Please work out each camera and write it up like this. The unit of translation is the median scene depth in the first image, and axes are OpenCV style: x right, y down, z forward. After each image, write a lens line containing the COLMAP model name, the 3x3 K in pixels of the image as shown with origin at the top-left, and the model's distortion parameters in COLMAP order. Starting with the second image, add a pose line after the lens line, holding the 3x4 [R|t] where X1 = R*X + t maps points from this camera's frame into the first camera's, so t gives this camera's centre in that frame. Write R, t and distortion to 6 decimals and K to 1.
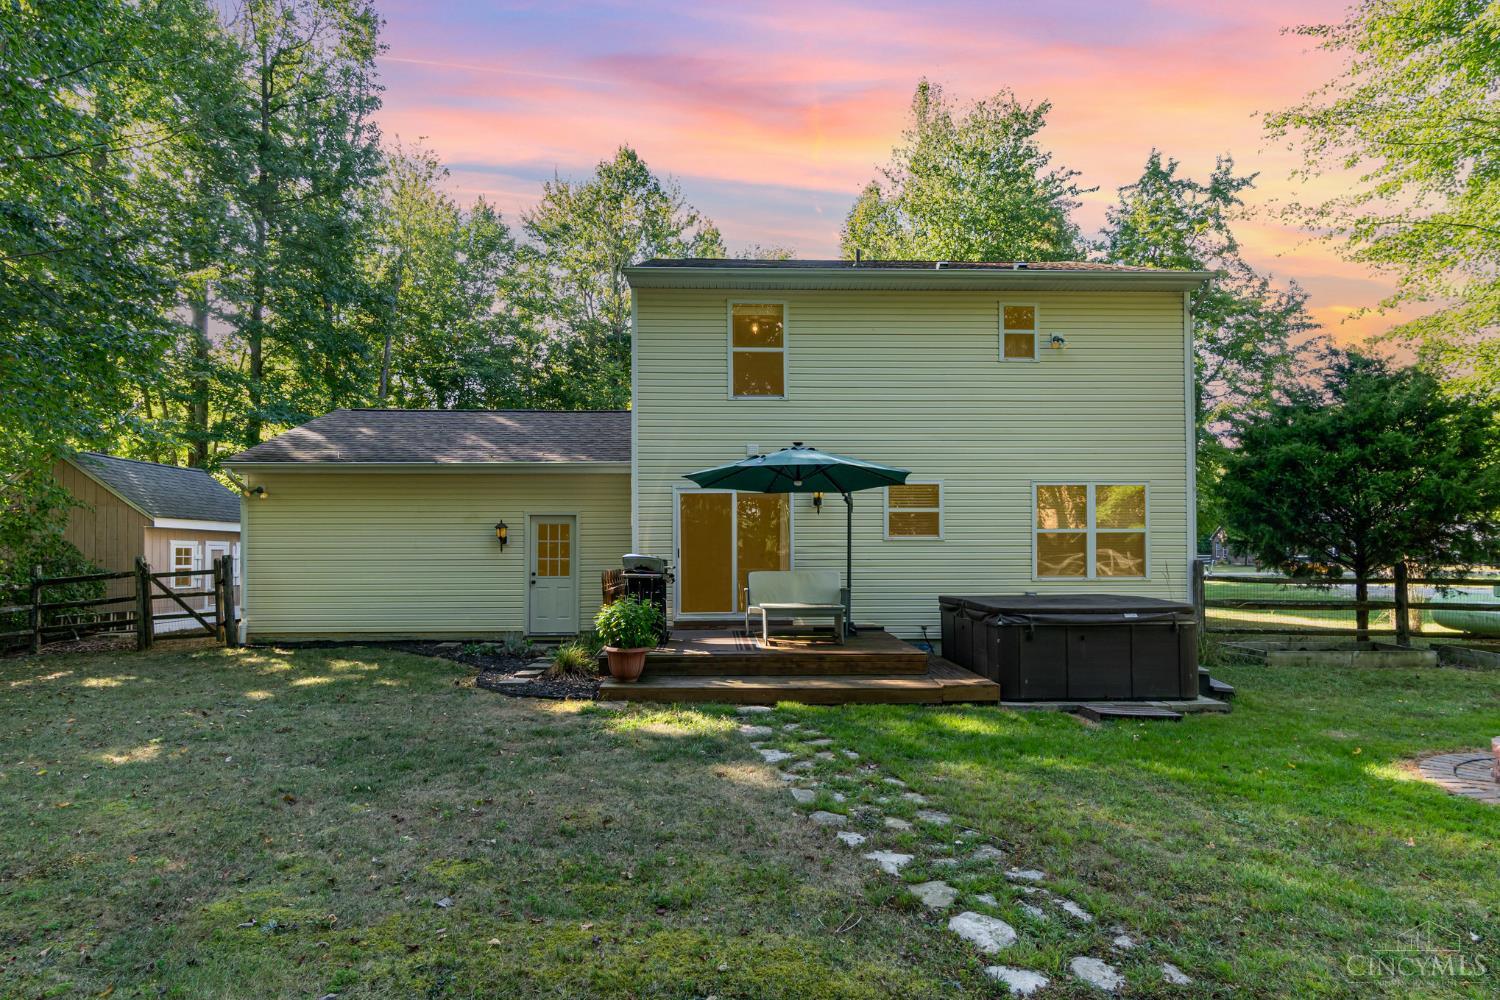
lens RADIAL K [[779.3, 0, 741.6], [0, 779.3, 509.0], [0, 0, 1]] dist [-0.001115, -0.000260]
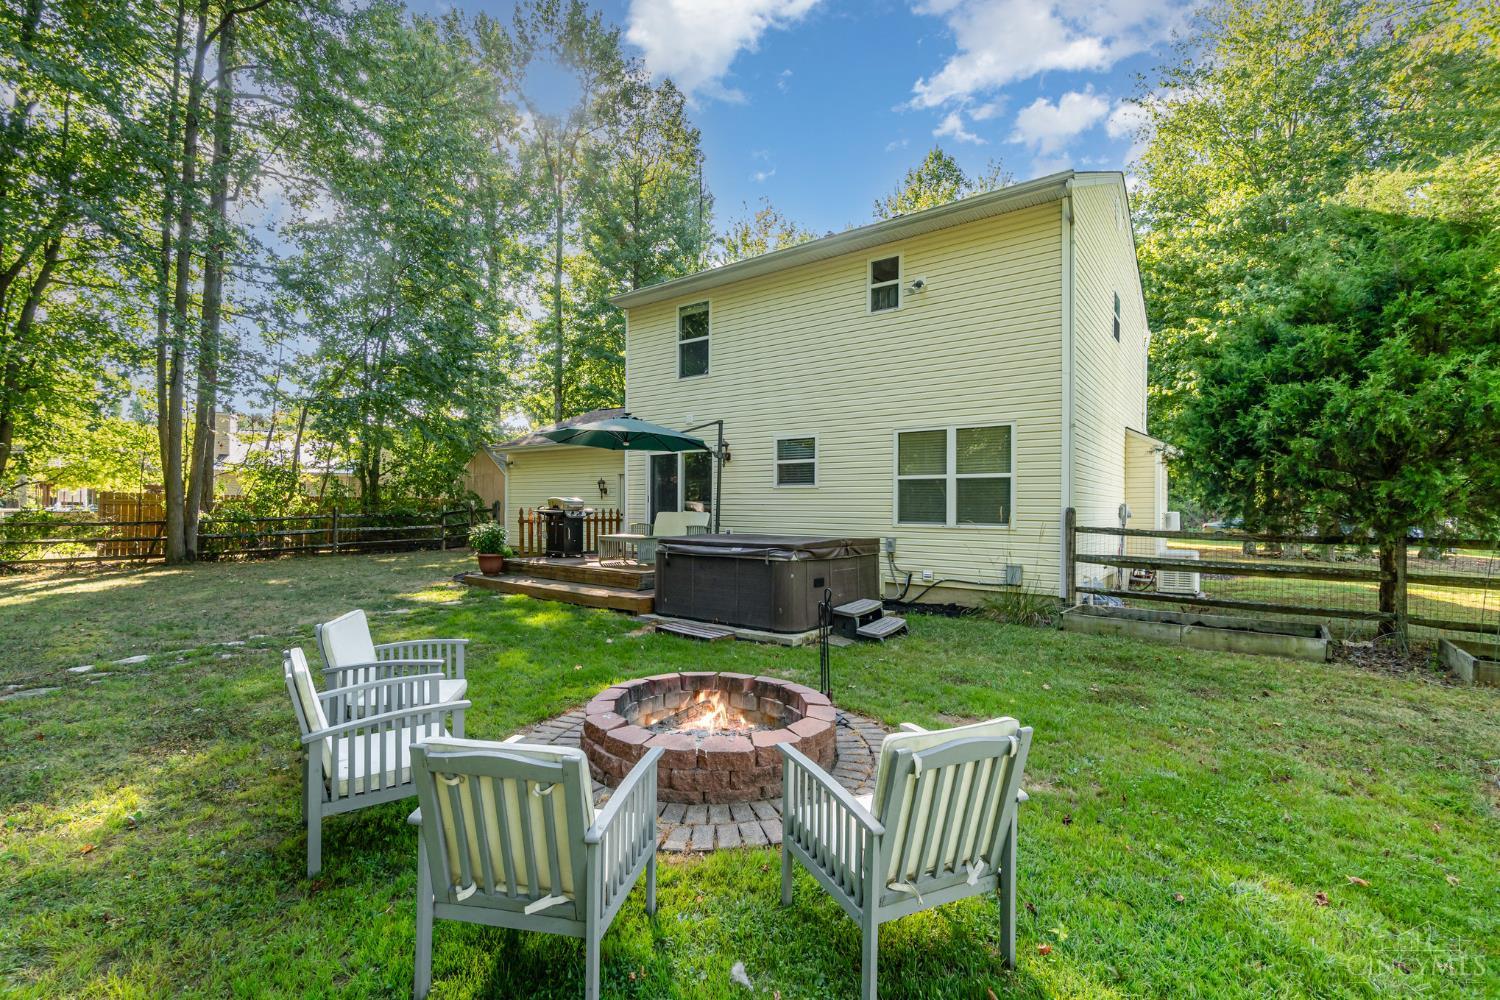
lens RADIAL K [[664.8, 0, 751.1], [0, 664.8, 497.2], [0, 0, 1]] dist [-0.002495, 0.000701]
pose [[0.788296, 0.000387, -0.615296, 0.762218], [0.017396, 0.999586, 0.022916, 0.029484], [0.615050, -0.028769, 0.787963, 0.197203]]
